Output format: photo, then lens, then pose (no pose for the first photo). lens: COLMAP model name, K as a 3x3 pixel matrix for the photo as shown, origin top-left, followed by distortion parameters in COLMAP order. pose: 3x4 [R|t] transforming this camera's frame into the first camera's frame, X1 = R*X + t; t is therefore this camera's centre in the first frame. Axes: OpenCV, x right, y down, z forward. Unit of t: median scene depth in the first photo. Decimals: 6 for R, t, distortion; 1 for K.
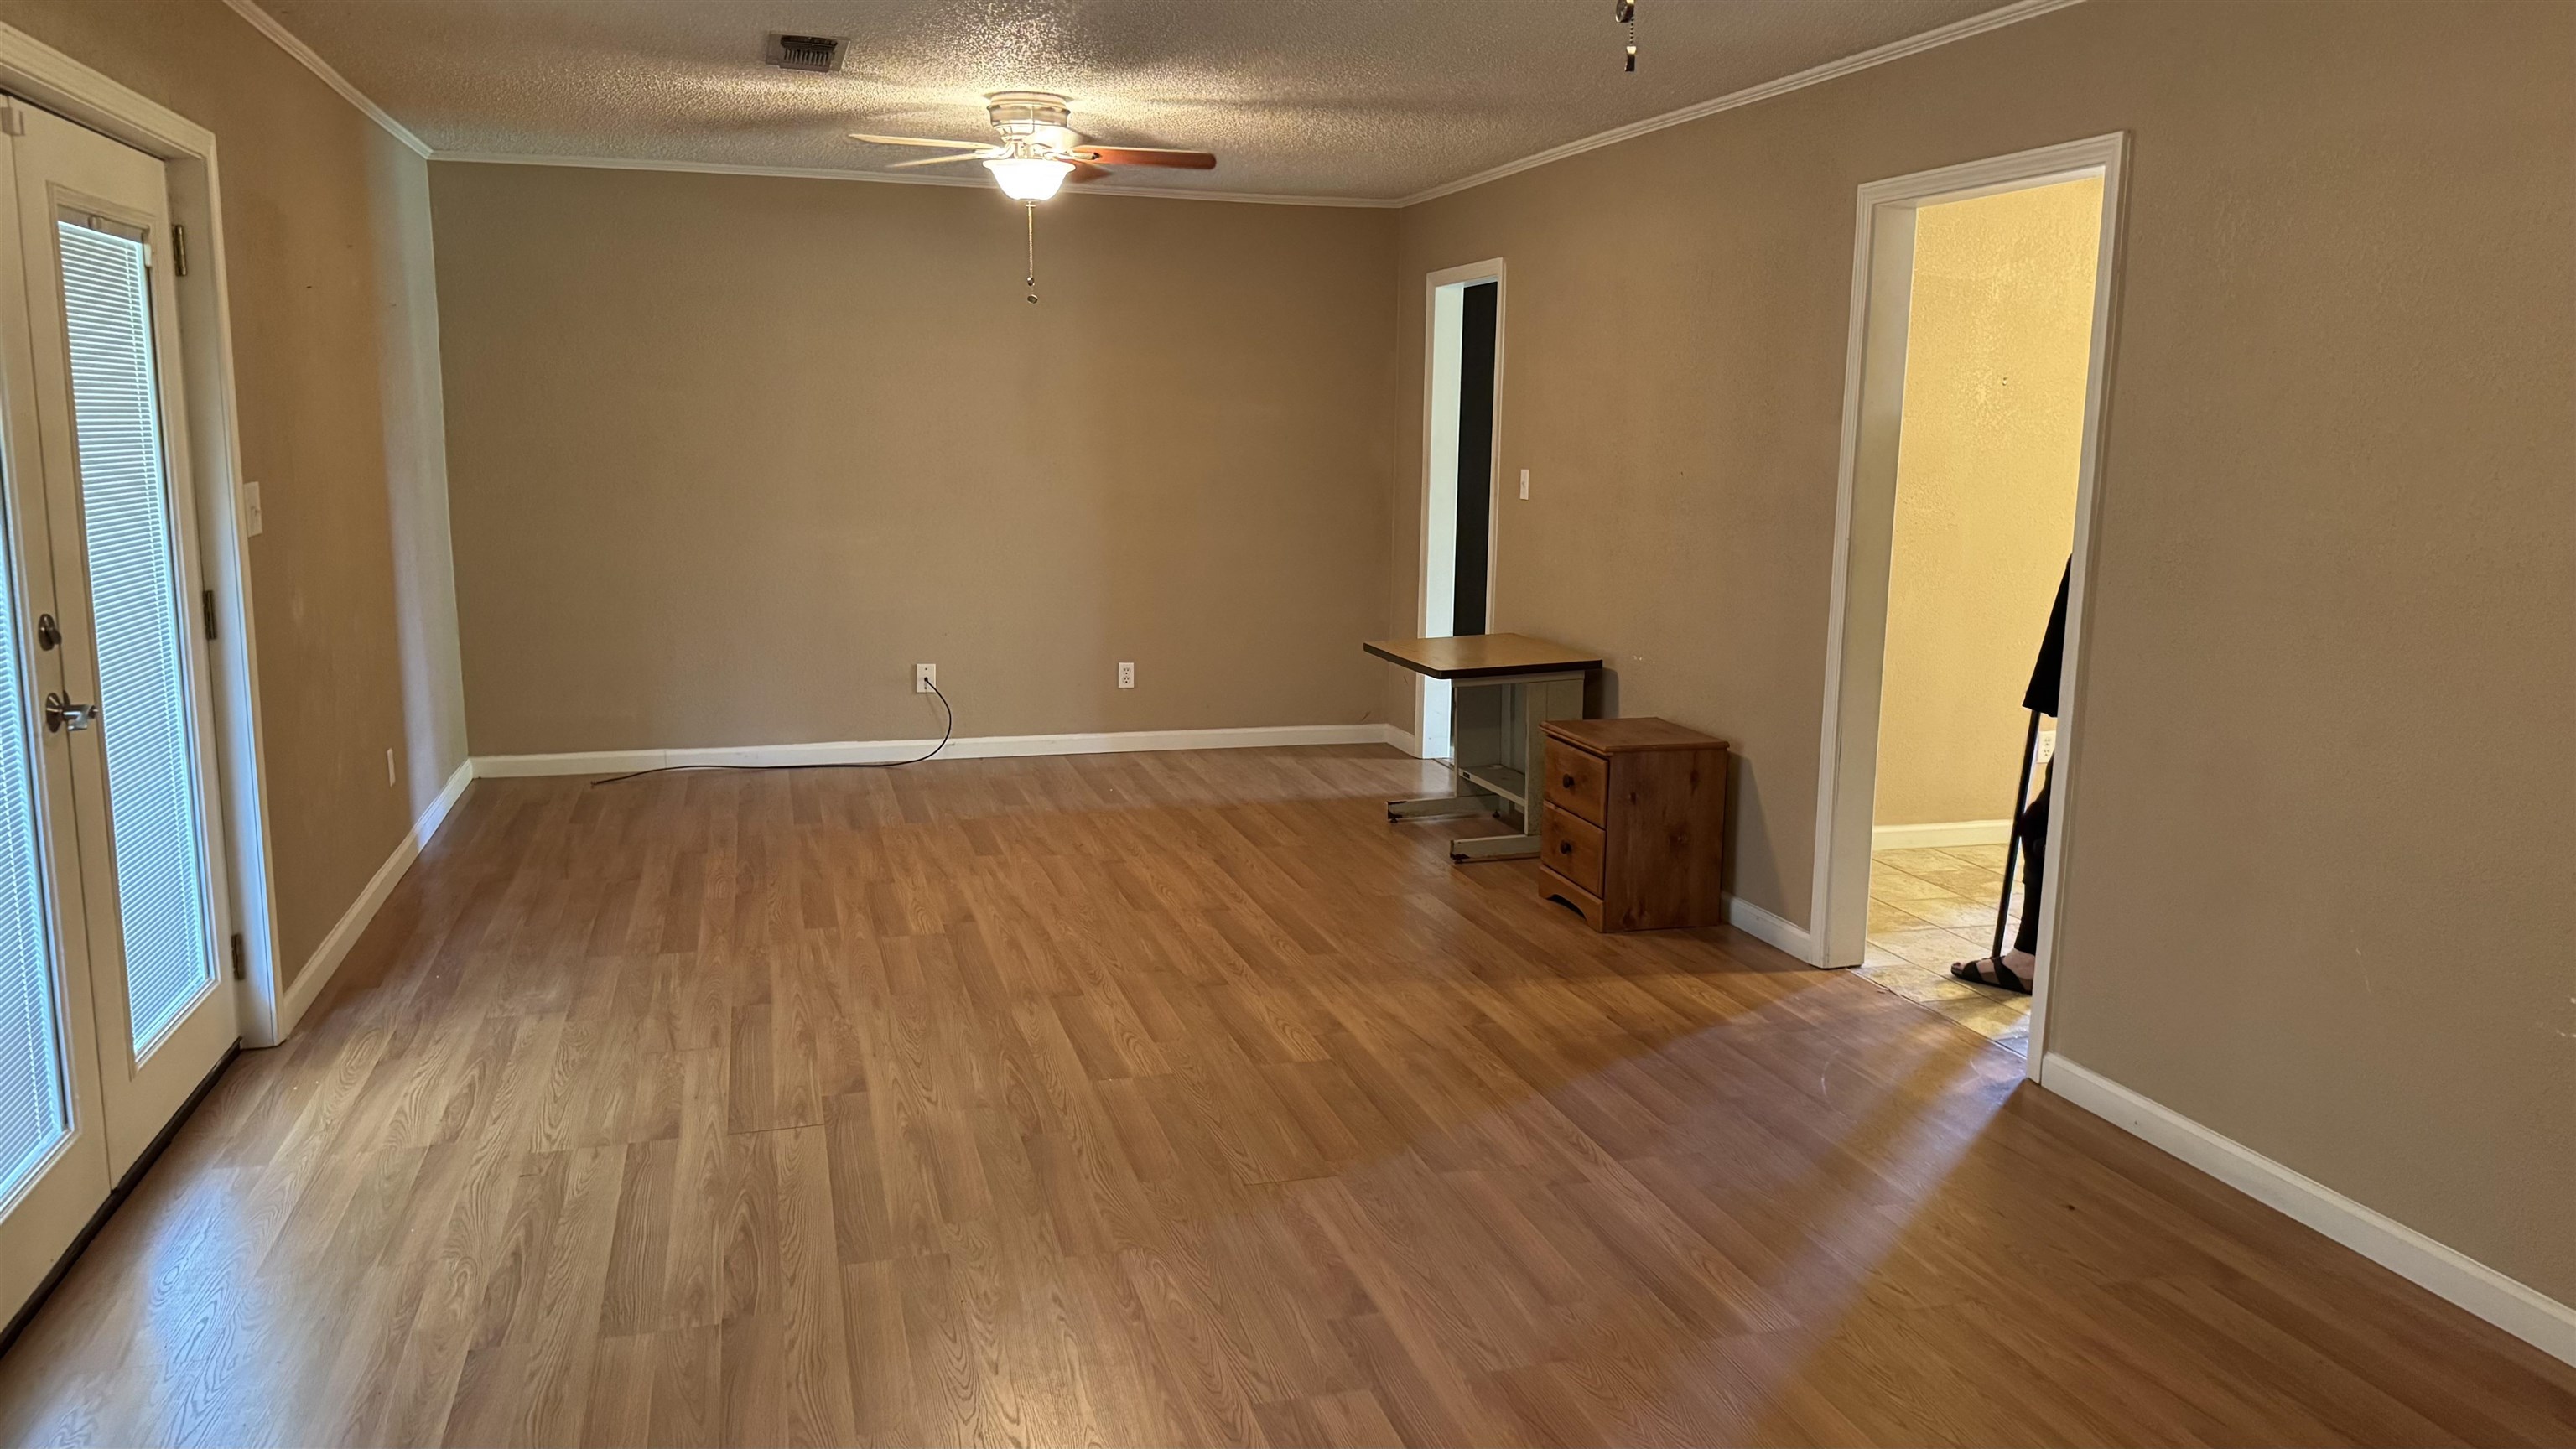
lens RADIAL K [[1783.9, 0, 1287.7], [0, 1783.9, 721.6], [0, 0, 1]] dist [0.004746, -0.002748]
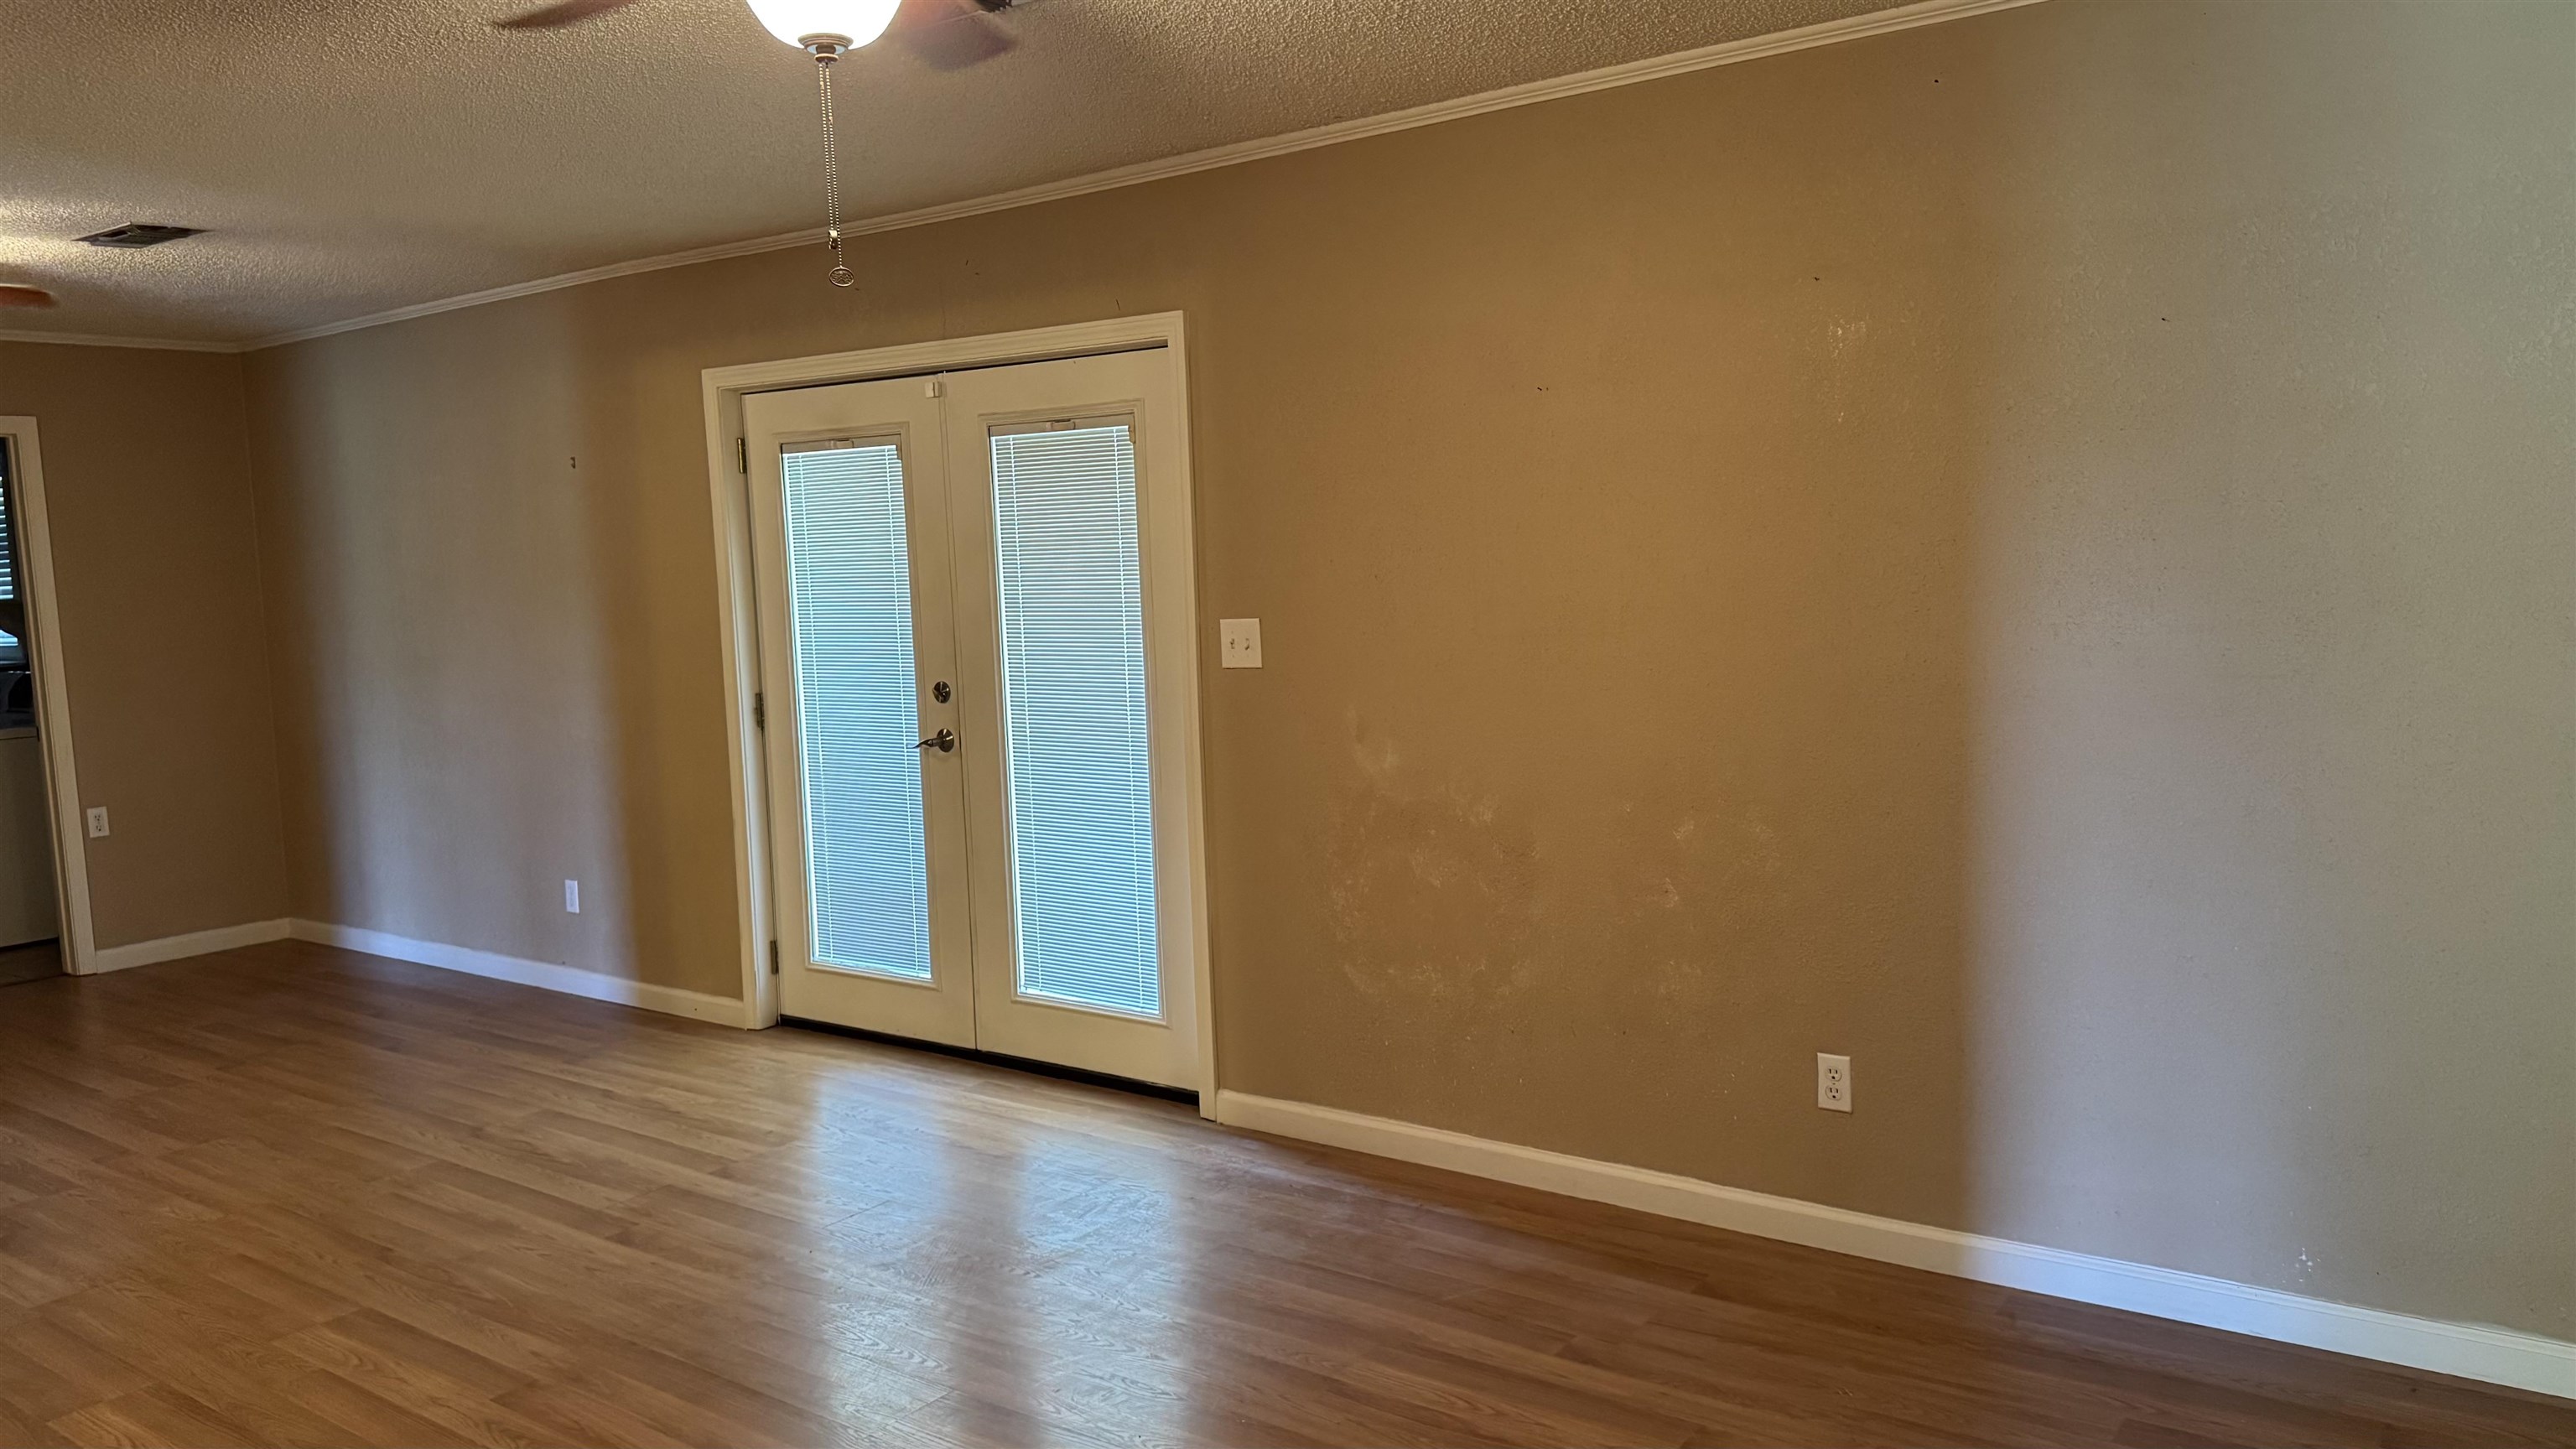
lens RADIAL K [[1783.9, 0, 1288.4], [0, 1783.9, 727.1], [0, 0, 1]] dist [0.004746, -0.002748]
pose [[-0.786636, 0.077195, -0.612572, 0.056712], [-0.078716, 0.971518, 0.223511, -0.338574], [0.612379, 0.224041, -0.758154, 2.001708]]
